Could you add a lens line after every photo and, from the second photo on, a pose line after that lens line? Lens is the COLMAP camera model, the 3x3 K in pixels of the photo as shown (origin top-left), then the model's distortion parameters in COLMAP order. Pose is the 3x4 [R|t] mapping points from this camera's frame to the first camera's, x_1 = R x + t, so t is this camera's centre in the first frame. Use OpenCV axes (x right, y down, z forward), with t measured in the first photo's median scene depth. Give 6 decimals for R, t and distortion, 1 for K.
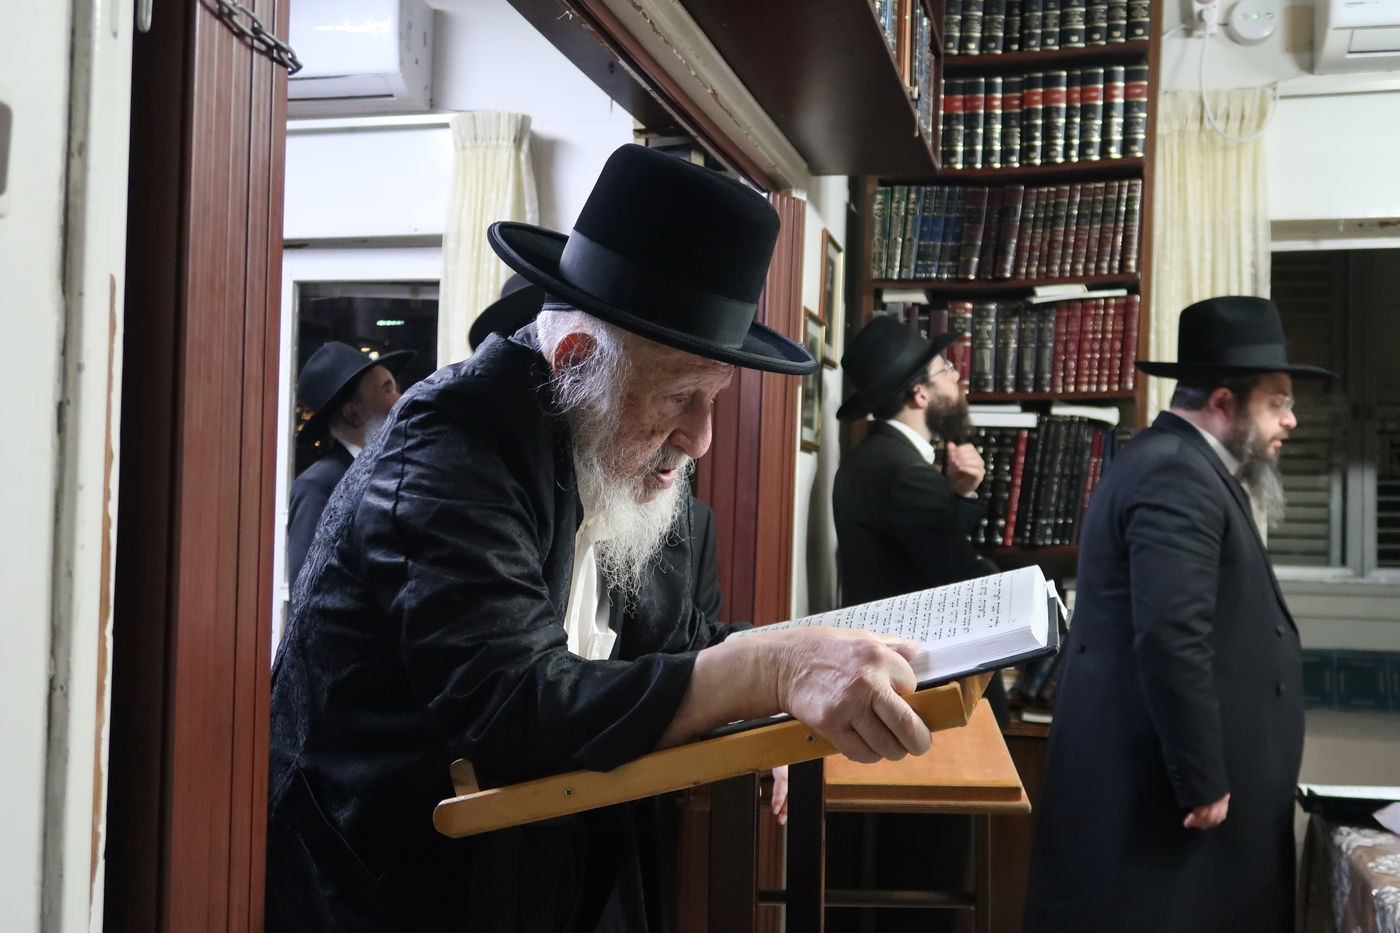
lens RADIAL K [[1539.7, 0, 700.0], [0, 1539.7, 437.1], [0, 0, 1]] dist [-0.007611, -0.052028]
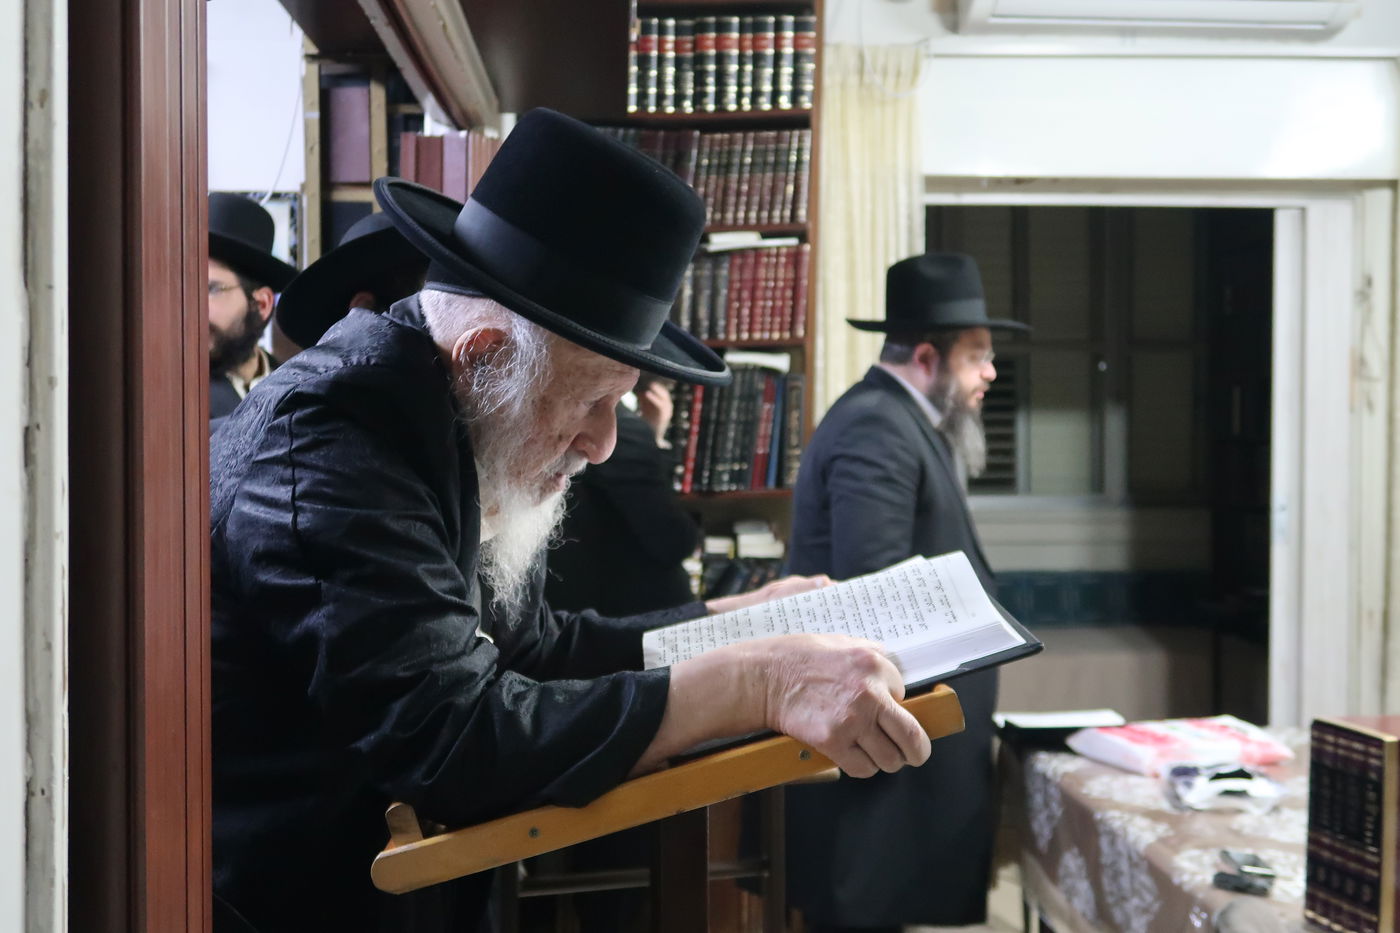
lens RADIAL K [[1539.7, 0, 700.0], [0, 1539.7, 437.1], [0, 0, 1]] dist [-0.007611, -0.052028]
pose [[0.951363, -0.019687, 0.307444, -0.100054], [0.003615, 0.998601, 0.052761, -0.018649], [-0.308052, -0.049083, 0.950102, 0.043844]]
